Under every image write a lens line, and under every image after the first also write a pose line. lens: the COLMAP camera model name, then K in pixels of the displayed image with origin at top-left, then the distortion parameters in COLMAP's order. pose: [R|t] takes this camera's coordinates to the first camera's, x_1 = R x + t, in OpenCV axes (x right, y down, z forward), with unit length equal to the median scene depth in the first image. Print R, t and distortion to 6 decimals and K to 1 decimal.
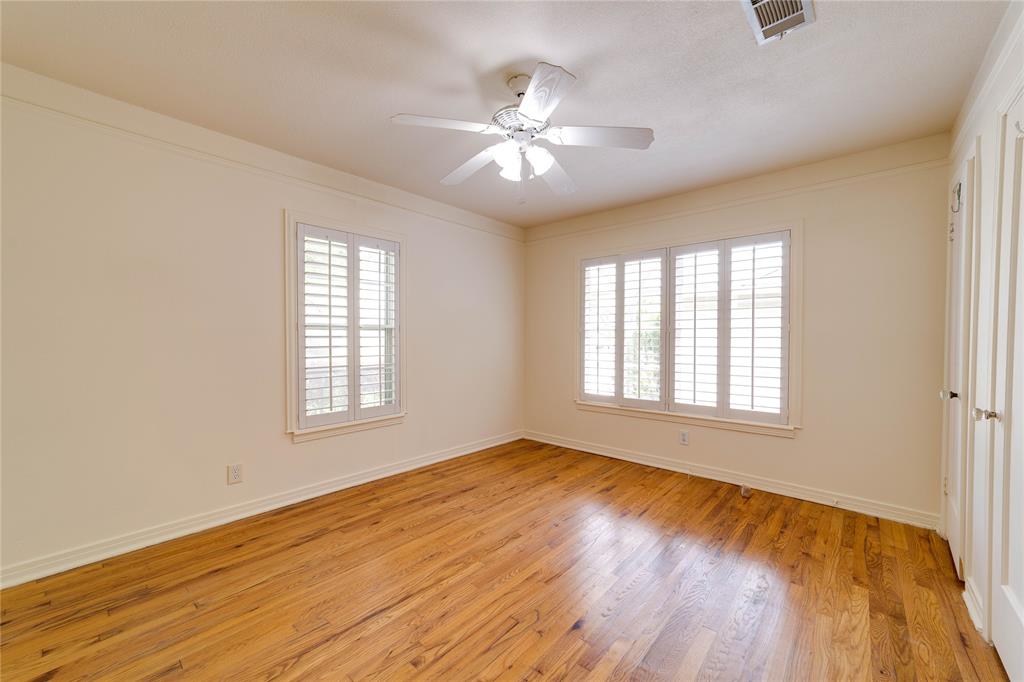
lens RADIAL K [[397.7, 0, 516.5], [0, 397.7, 344.3], [0, 0, 1]] dist [0.000358, 0.000379]
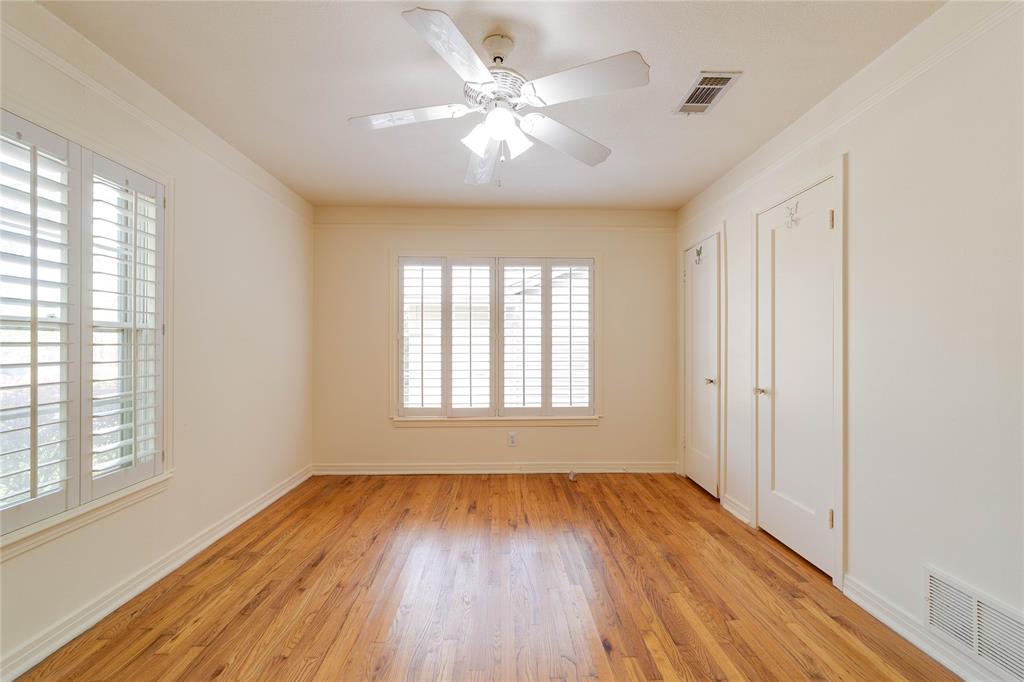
lens RADIAL K [[409.6, 0, 512.9], [0, 409.6, 343.9], [0, 0, 1]] dist [-0.024588, 0.013931]
pose [[0.730628, 0.000090, 0.682776, -0.351484], [0.012168, 0.999839, -0.013153, -0.005541], [-0.682668, 0.017918, 0.730509, 0.224257]]
